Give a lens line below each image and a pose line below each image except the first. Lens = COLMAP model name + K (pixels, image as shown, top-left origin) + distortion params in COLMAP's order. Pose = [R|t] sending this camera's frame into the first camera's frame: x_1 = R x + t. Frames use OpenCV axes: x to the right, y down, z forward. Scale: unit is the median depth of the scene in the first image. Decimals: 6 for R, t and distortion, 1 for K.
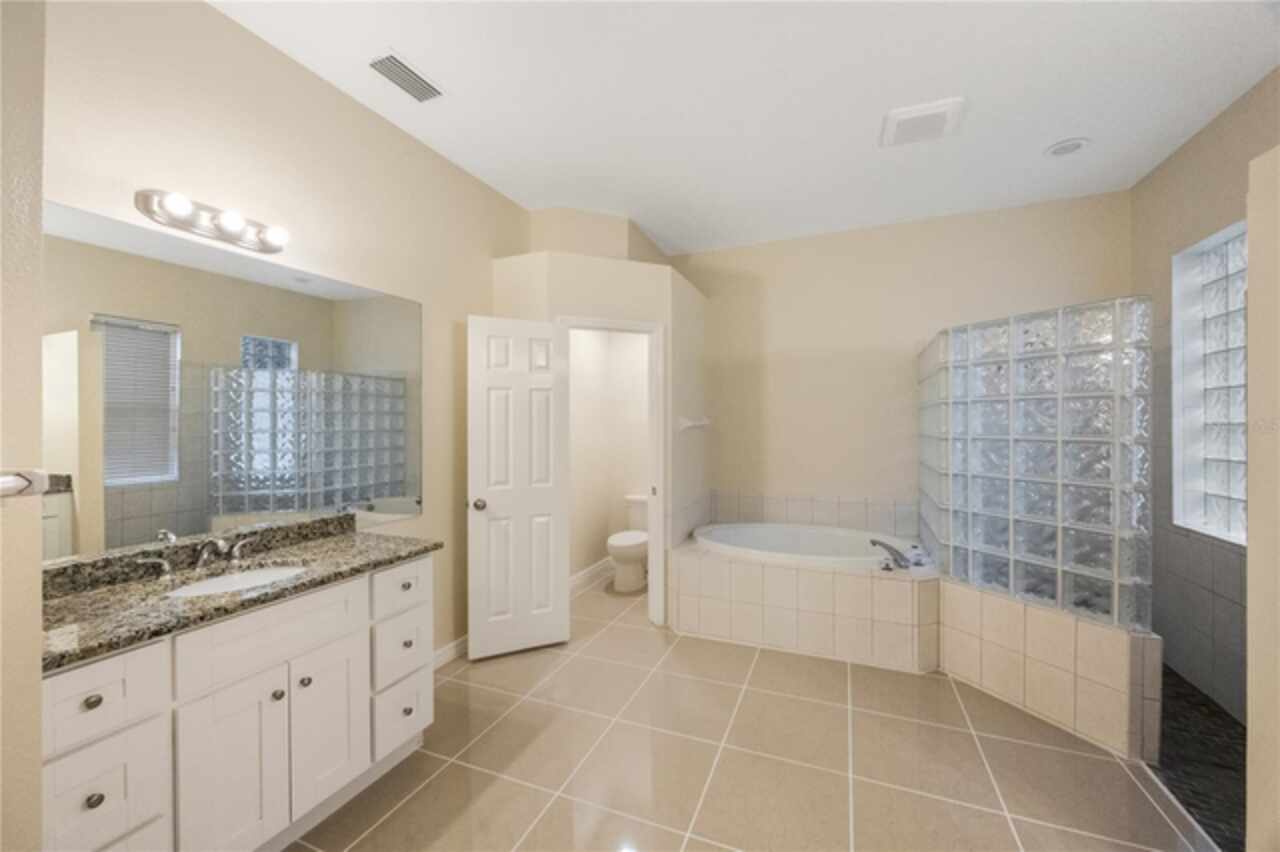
lens RADIAL K [[484.1, 0, 637.2], [0, 484.1, 426.2], [0, 0, 1]] dist [-0.011588, -0.000035]
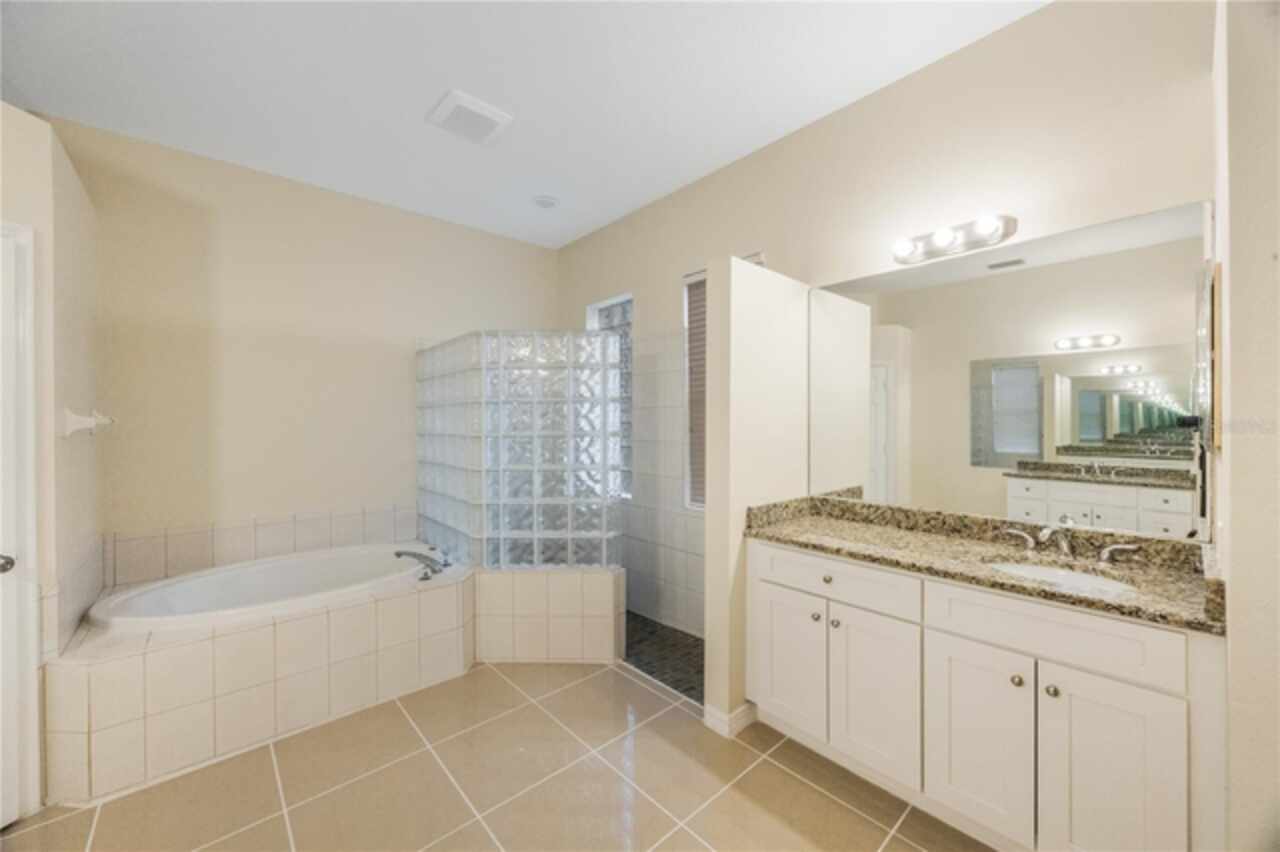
lens RADIAL K [[484.1, 0, 640.8], [0, 484.1, 428.2], [0, 0, 1]] dist [-0.011588, -0.000035]
pose [[0.414060, -0.007257, 0.910221, -0.165099], [0.000321, 0.999969, 0.007827, -0.000324], [-0.910250, -0.002948, 0.414049, 0.255395]]
